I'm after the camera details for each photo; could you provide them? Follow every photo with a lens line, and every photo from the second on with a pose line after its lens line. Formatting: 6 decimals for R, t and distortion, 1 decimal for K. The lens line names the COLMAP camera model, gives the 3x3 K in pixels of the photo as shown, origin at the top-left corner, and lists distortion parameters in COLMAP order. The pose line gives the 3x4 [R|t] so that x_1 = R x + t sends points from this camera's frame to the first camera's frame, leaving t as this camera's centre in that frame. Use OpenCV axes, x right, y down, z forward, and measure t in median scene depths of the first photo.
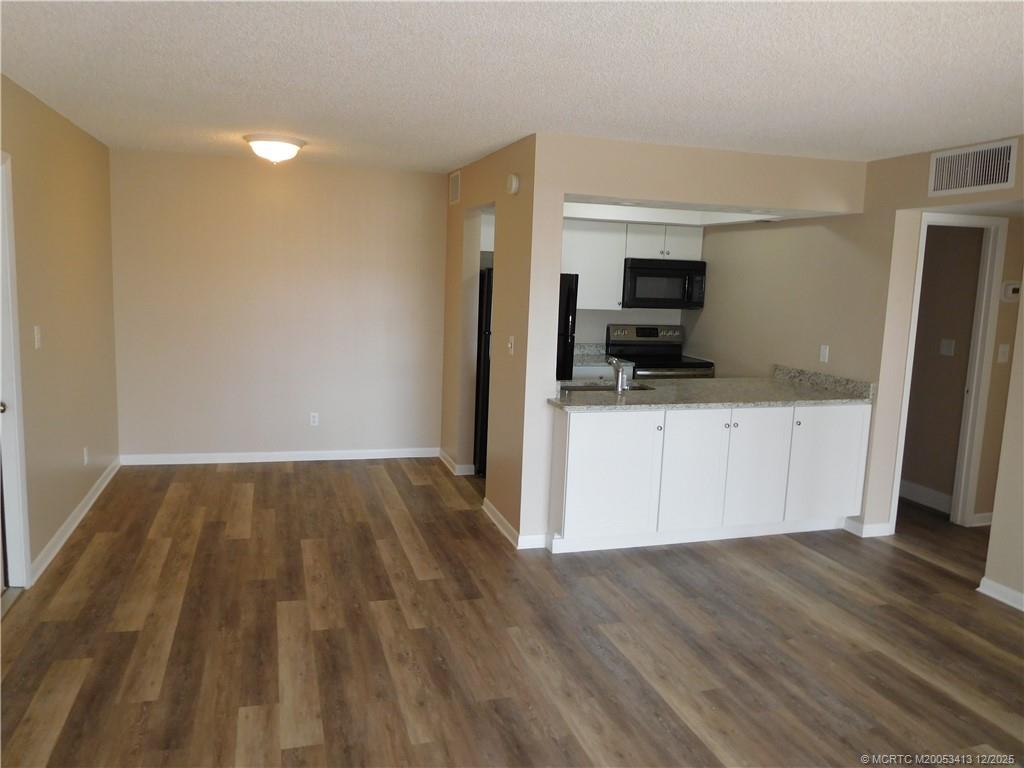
lens RADIAL K [[763.2, 0, 512.0], [0, 763.2, 384.0], [0, 0, 1]] dist [0.002506, 0.000969]
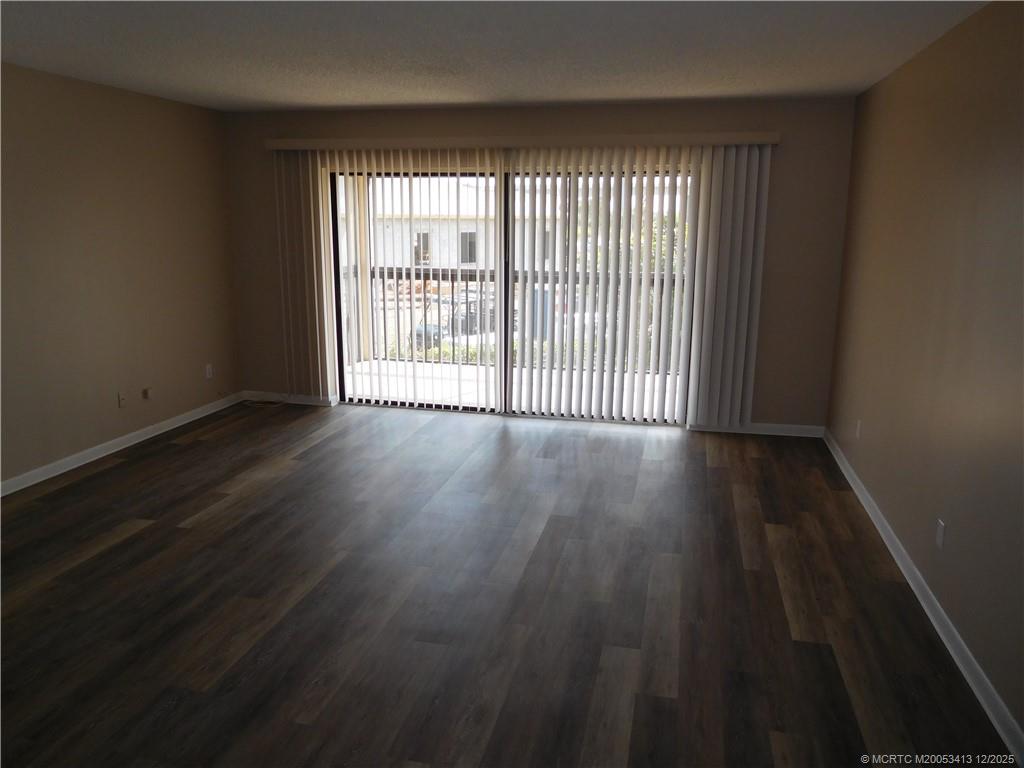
lens RADIAL K [[763.2, 0, 512.0], [0, 763.2, 384.0], [0, 0, 1]] dist [0.002506, 0.000969]
pose [[-0.861258, -0.158857, 0.482700, -0.546915], [0.020267, 0.938389, 0.344987, -0.250316], [-0.507764, 0.306905, -0.804975, 1.658767]]
